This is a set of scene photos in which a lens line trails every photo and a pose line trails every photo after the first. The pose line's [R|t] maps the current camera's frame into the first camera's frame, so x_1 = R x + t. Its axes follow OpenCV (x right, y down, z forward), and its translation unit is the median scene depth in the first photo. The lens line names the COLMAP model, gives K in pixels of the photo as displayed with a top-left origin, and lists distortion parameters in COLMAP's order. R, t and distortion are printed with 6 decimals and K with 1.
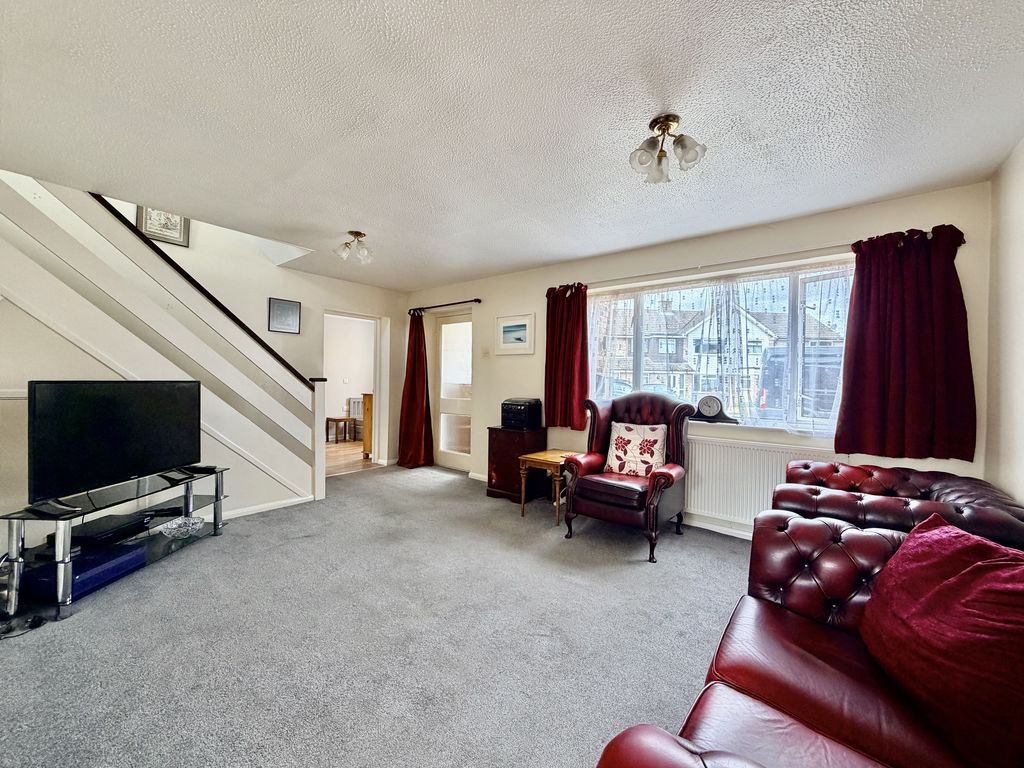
lens RADIAL K [[406.9, 0, 508.6], [0, 406.9, 384.9], [0, 0, 1]] dist [0.007875, -0.000805]
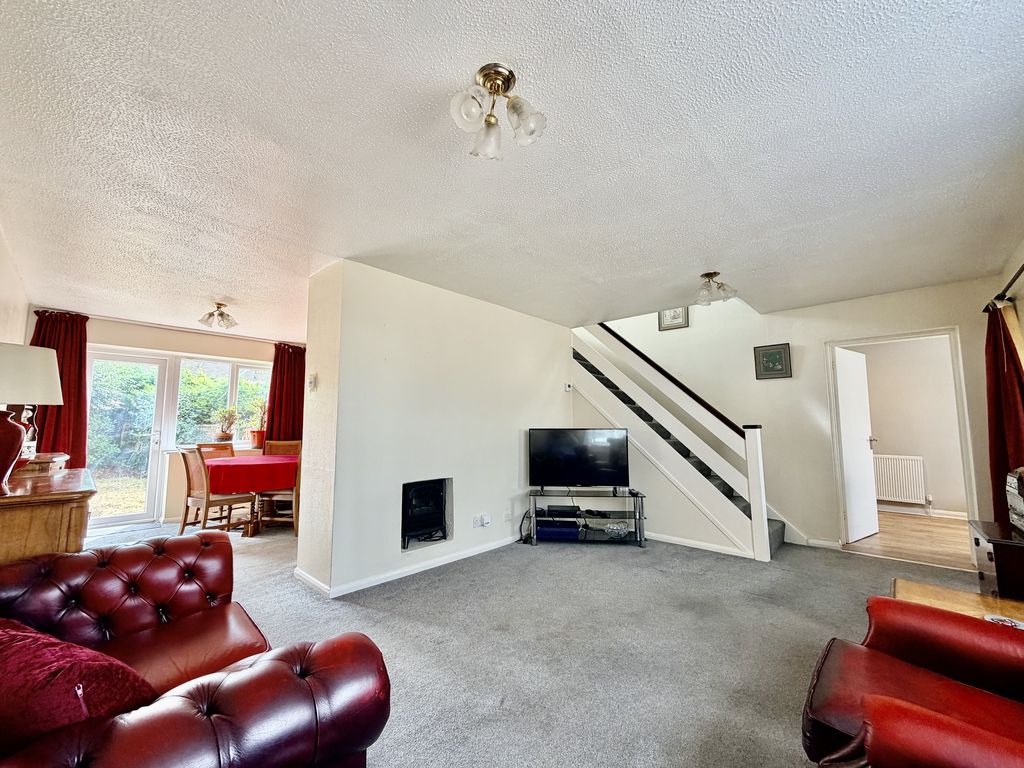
lens RADIAL K [[406.9, 0, 510.7], [0, 406.9, 385.4], [0, 0, 1]] dist [0.007875, -0.000805]
pose [[-0.071347, -0.115852, -0.990701, 0.607711], [-0.008390, 0.993266, -0.115548, 0.007962], [0.997416, 0.000068, -0.071839, 0.613938]]
